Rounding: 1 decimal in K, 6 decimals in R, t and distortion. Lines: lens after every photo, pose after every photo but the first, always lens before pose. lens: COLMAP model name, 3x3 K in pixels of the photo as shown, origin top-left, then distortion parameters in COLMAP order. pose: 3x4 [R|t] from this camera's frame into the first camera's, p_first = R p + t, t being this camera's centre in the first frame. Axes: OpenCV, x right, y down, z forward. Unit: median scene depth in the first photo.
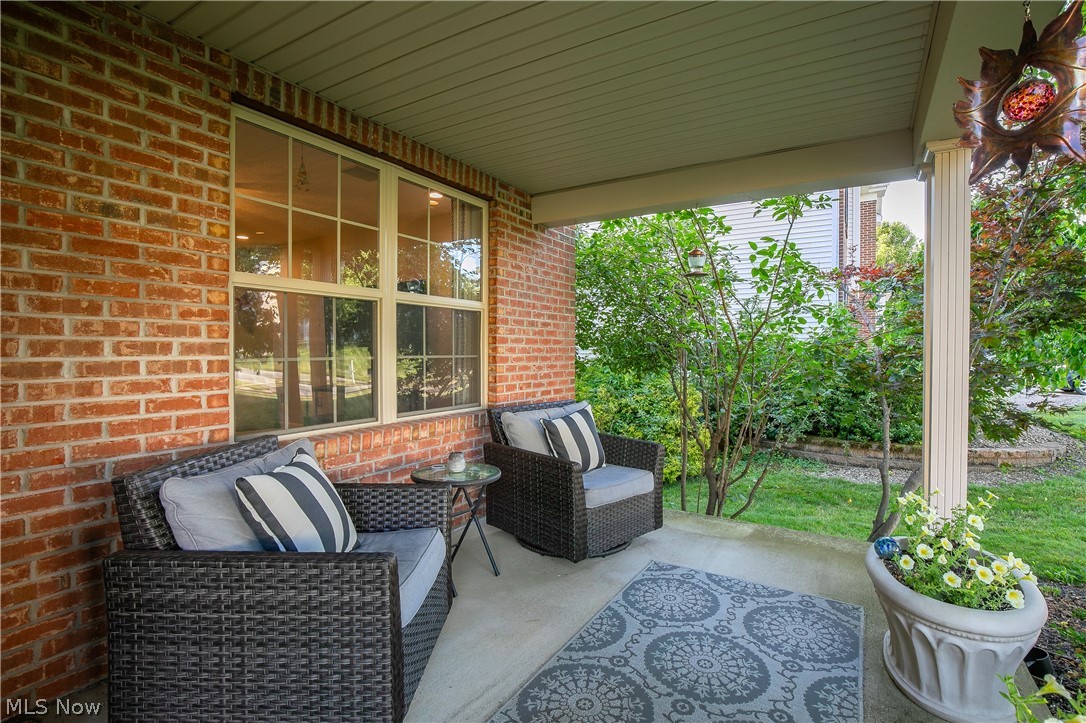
lens RADIAL K [[508.8, 0, 543.0], [0, 508.8, 361.5], [0, 0, 1]] dist [-0.000394, 0.000000]
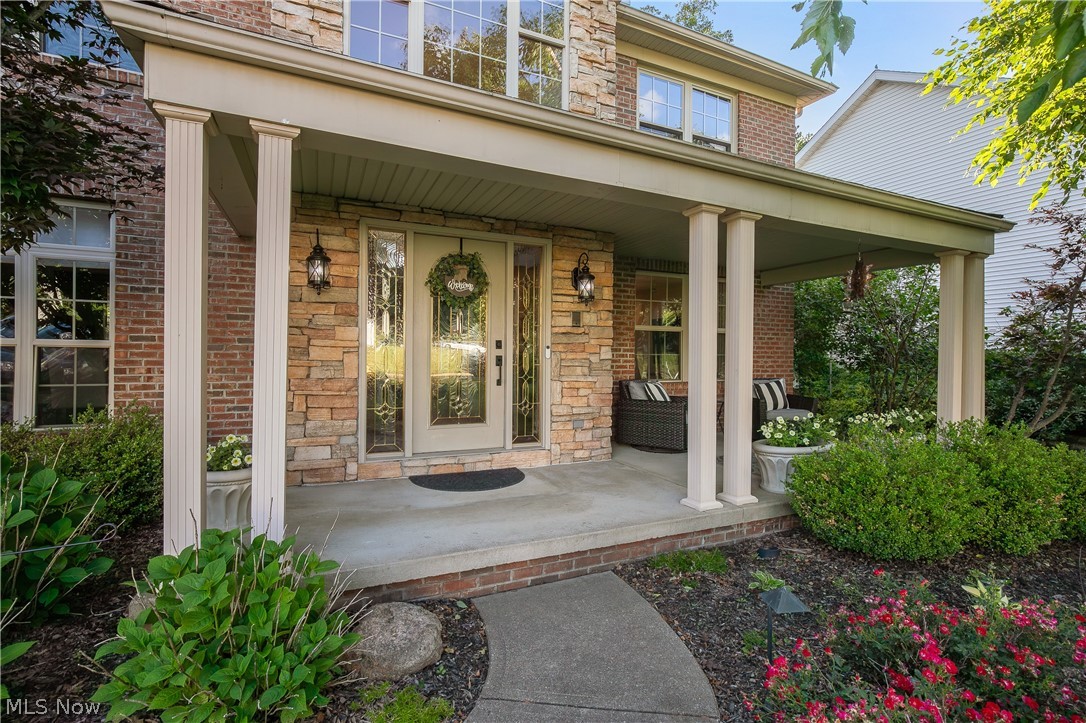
lens RADIAL K [[497.2, 0, 551.1], [0, 497.2, 362.6], [0, 0, 1]] dist [-0.000221, 0.000289]
pose [[0.844402, 0.010855, -0.535600, 0.562270], [-0.017383, 0.999823, -0.007143, 0.076166], [0.535428, 0.015342, 0.844441, -1.760320]]
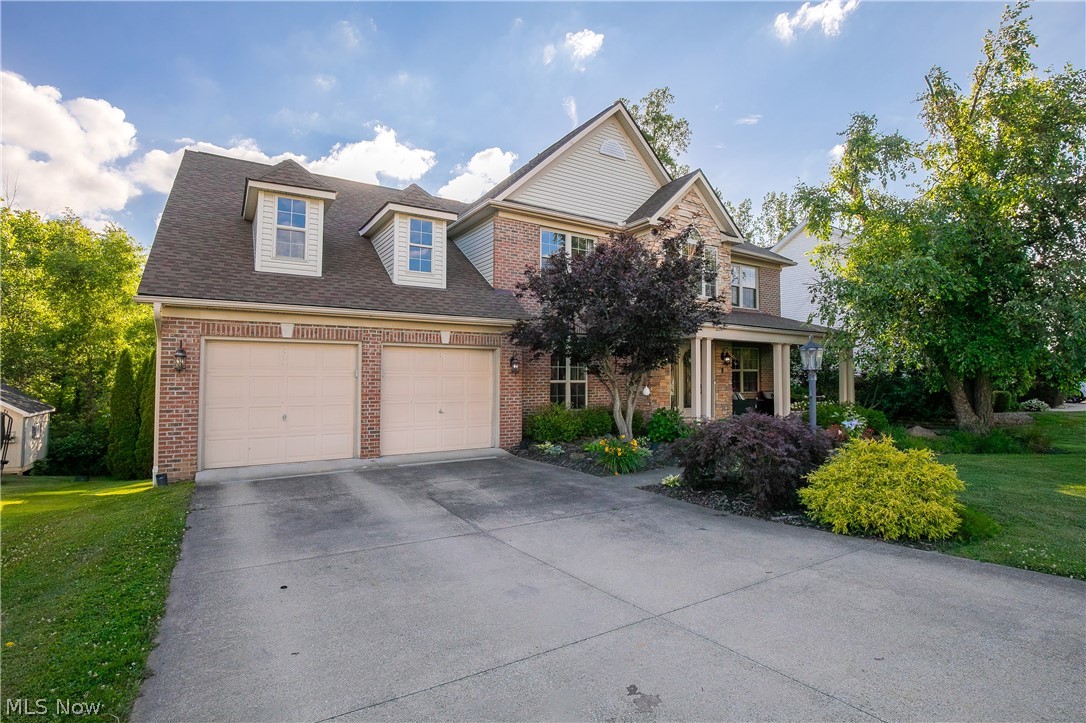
lens RADIAL K [[497.2, 0, 551.1], [0, 497.2, 362.6], [0, 0, 1]] dist [-0.000221, 0.000289]
pose [[0.898069, -0.023421, -0.439231, 0.204667], [-0.002139, 0.998337, -0.057607, 0.153096], [0.439850, 0.052675, 0.896525, -8.014183]]
